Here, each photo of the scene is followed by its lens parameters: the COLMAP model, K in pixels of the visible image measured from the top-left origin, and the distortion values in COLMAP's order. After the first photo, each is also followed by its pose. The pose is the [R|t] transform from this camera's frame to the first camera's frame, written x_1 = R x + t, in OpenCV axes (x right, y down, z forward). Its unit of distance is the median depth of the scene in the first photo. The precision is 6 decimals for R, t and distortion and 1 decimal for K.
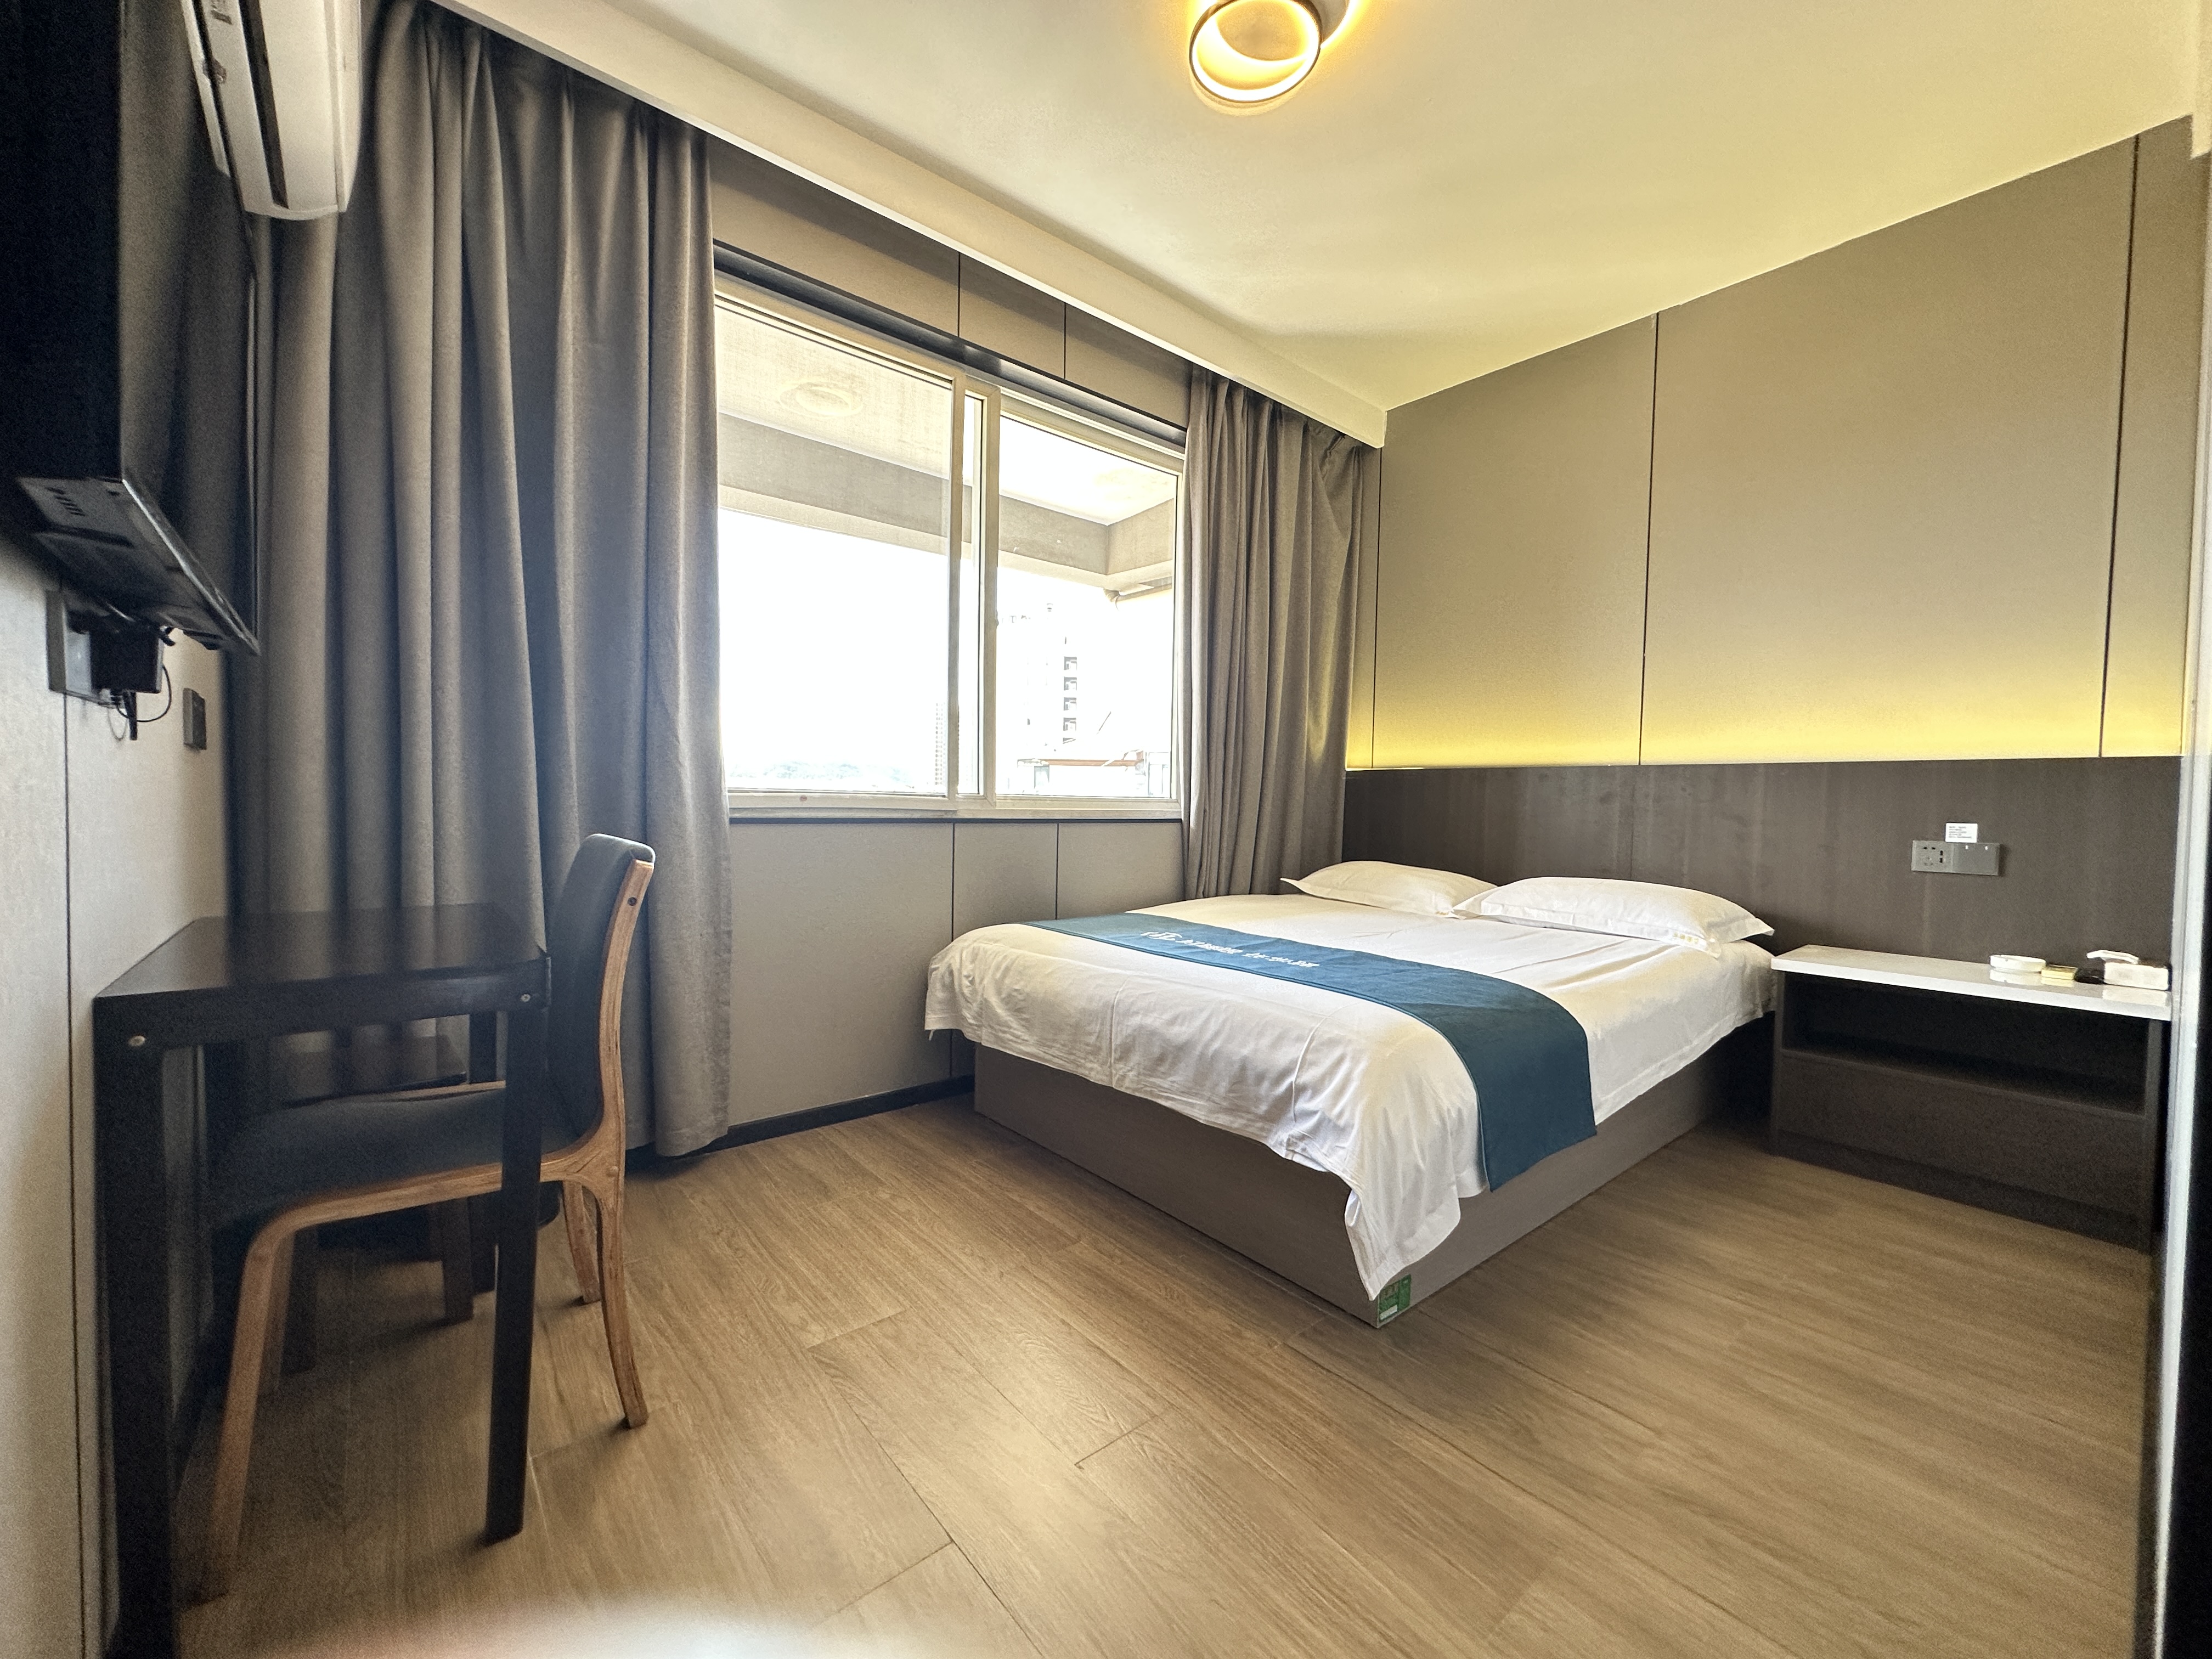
lens RADIAL K [[884.5, 0, 1106.0], [0, 884.5, 829.5], [0, 0, 1]] dist [0.000128, 0.000544]
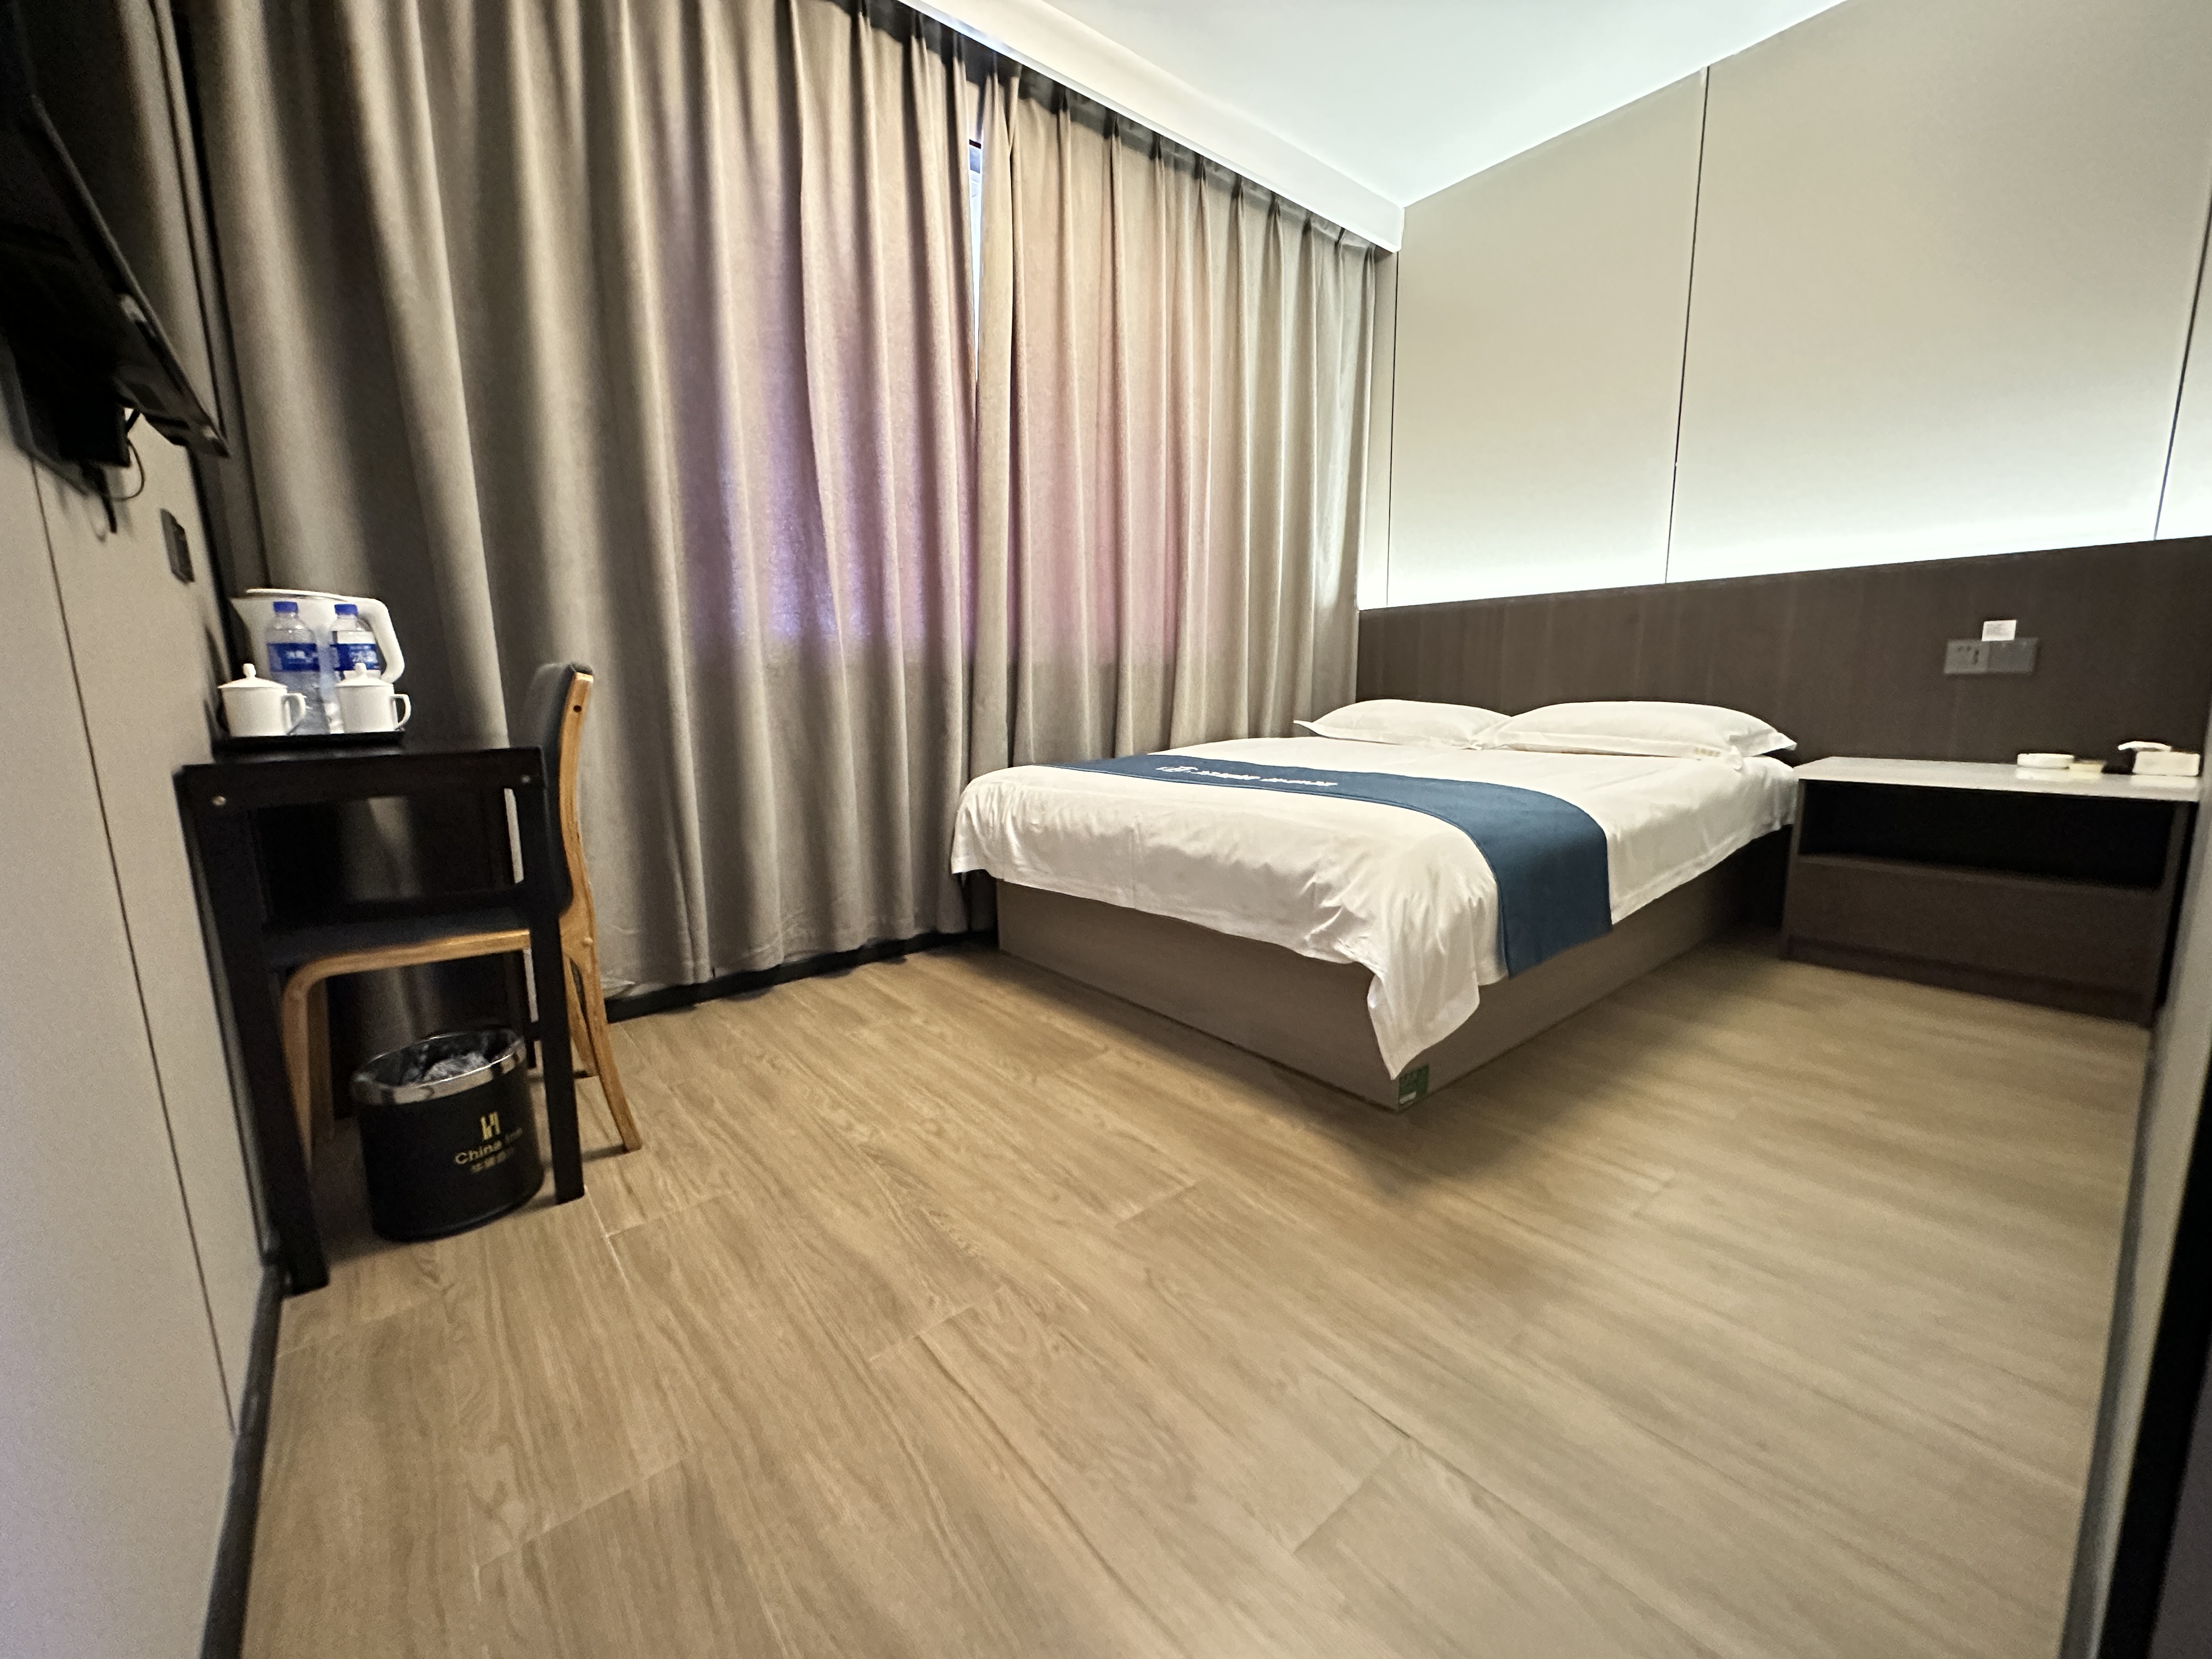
lens RADIAL K [[884.5, 0, 1106.0], [0, 884.5, 829.5], [0, 0, 1]] dist [0.000128, 0.000544]
pose [[0.999265, -0.036520, -0.011666, -0.010390], [0.037750, 0.990381, 0.133115, 0.069876], [0.006692, -0.133458, 0.991032, 0.004918]]
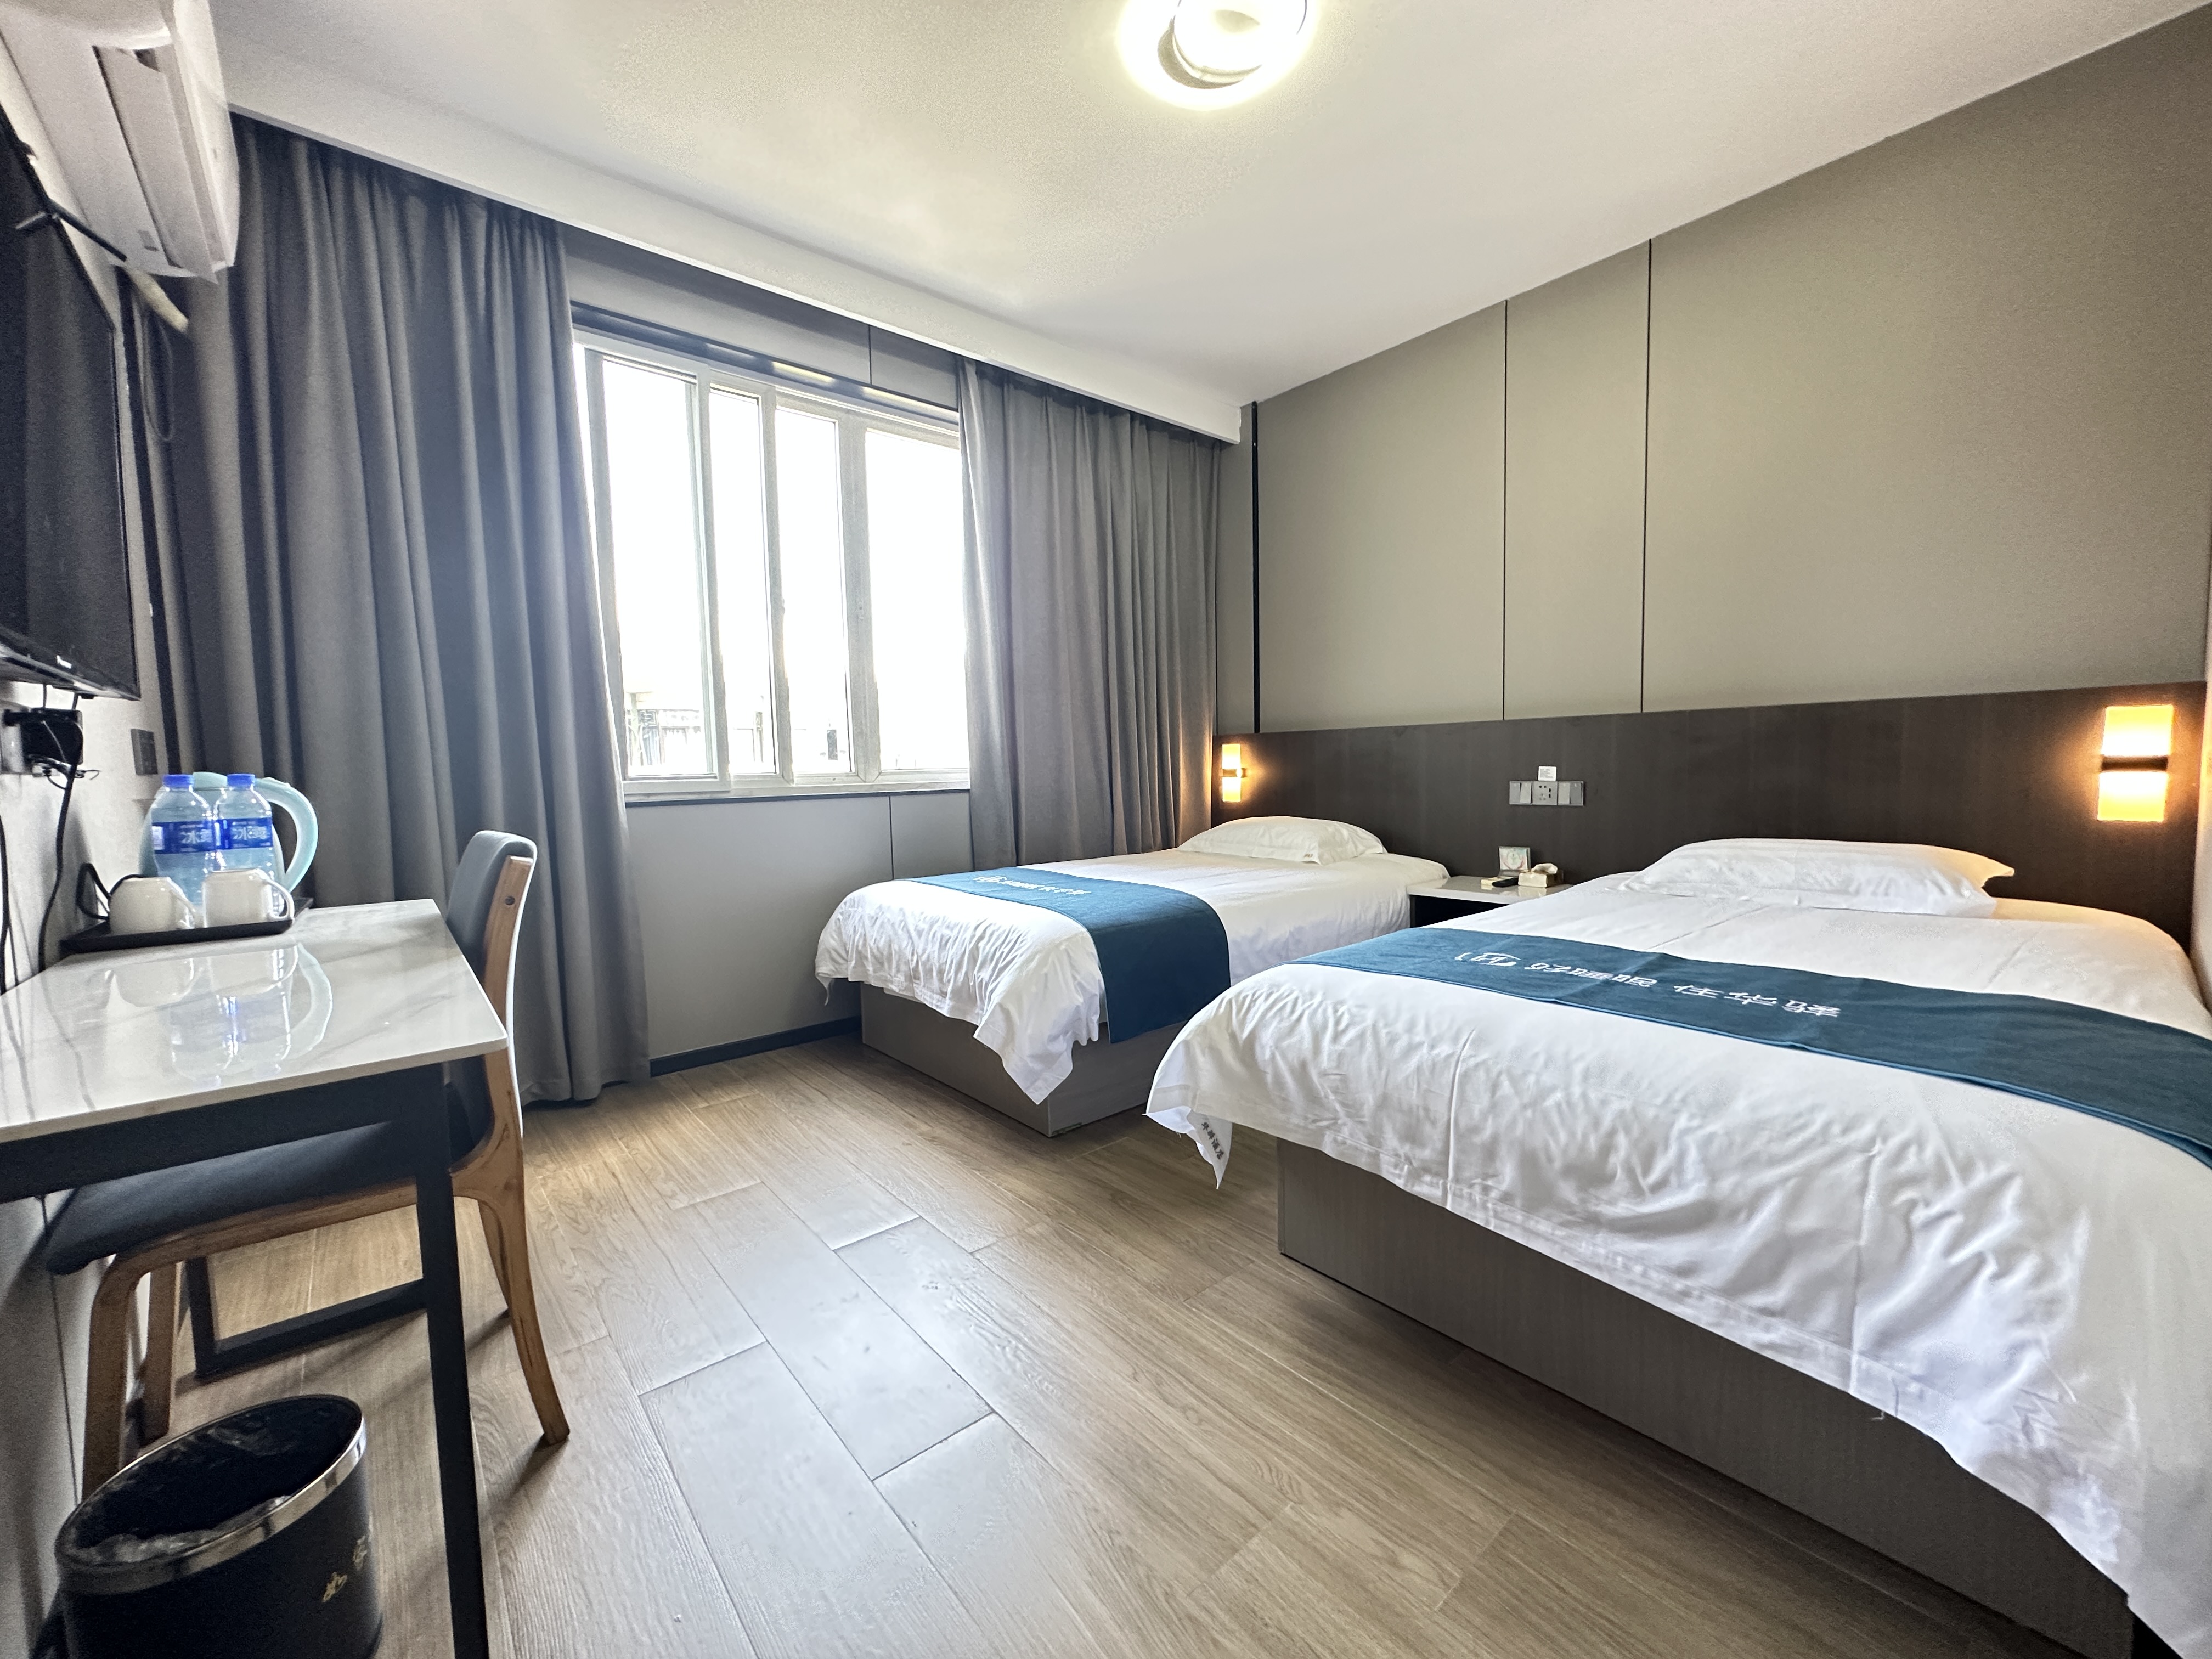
lens RADIAL K [[884.5, 0, 1106.0], [0, 884.5, 829.5], [0, 0, 1]] dist [0.000128, 0.000544]
pose [[0.999144, -0.036913, 0.018685, 0.233479], [0.036201, 0.998655, 0.037120, 0.010176], [-0.020030, -0.036412, 0.999136, -0.221951]]
